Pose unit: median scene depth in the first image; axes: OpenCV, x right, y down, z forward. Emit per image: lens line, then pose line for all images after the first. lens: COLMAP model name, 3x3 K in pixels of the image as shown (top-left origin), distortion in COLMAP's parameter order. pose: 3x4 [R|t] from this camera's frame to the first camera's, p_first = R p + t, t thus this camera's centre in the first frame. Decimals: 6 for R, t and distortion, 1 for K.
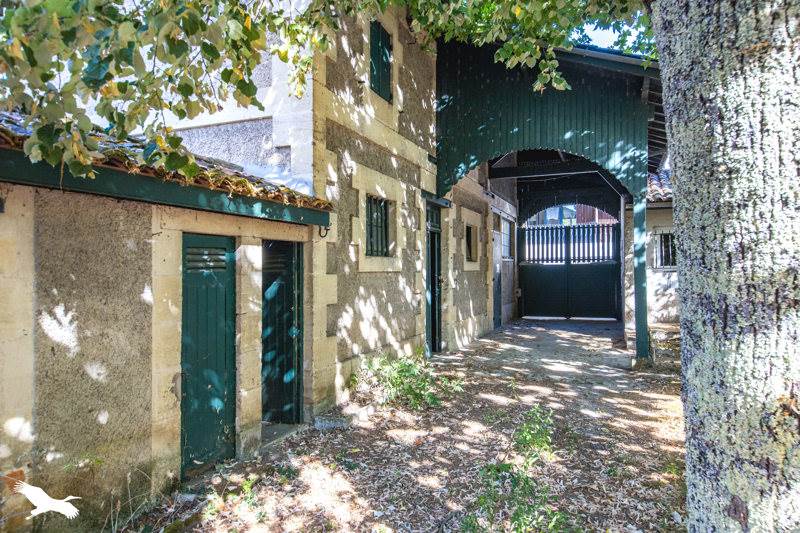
lens RADIAL K [[541.4, 0, 400.0], [0, 541.4, 266.5], [0, 0, 1]] dist [-0.001453, 0.000656]
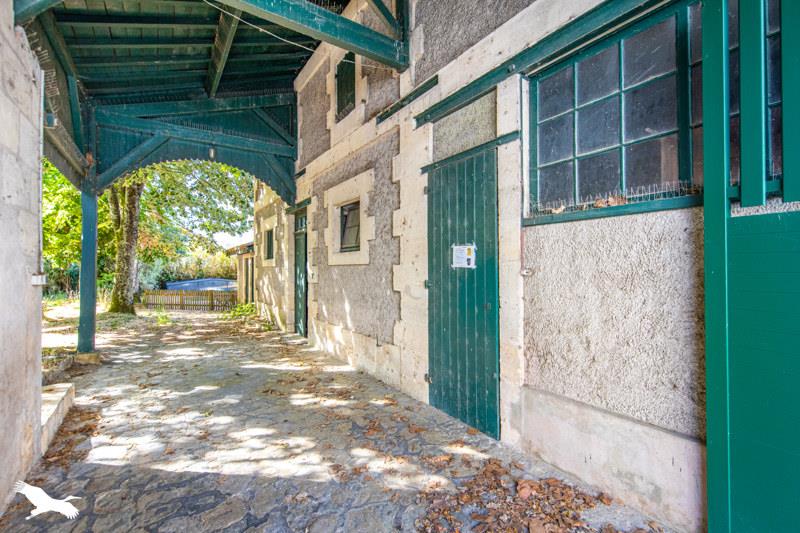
lens RADIAL K [[350.3, 0, 400.0], [0, 350.3, 266.5], [0, 0, 1]] dist [0.000104, -0.000001]
pose [[-0.552111, 0.012861, -0.833672, 0.854004], [0.013431, 0.999888, 0.006530, 0.017741], [0.833663, -0.007592, -0.552222, 2.294150]]
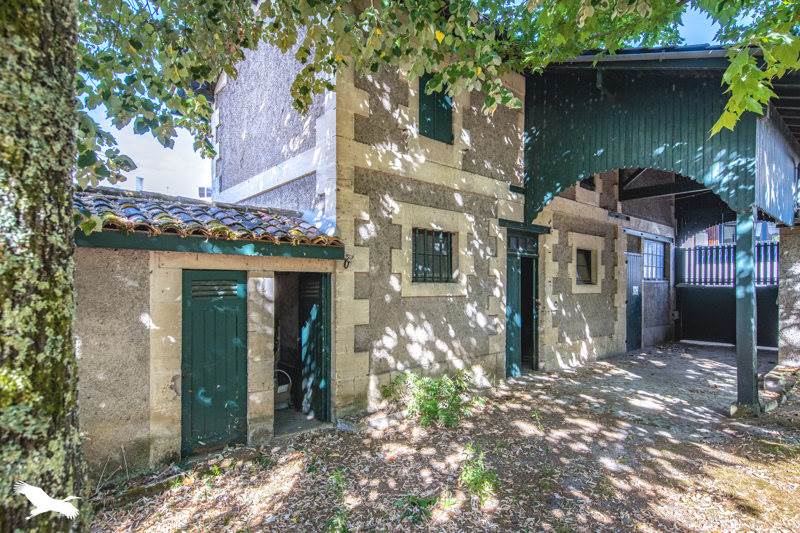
lens RADIAL K [[434.1, 0, 399.5], [0, 434.1, 285.0], [0, 0, 1]] dist [0.005576, -0.000015]
pose [[0.883497, 0.012840, -0.468261, 0.350873], [-0.007977, 0.999892, 0.012367, -0.026556], [0.468369, -0.007191, 0.883504, 0.186869]]
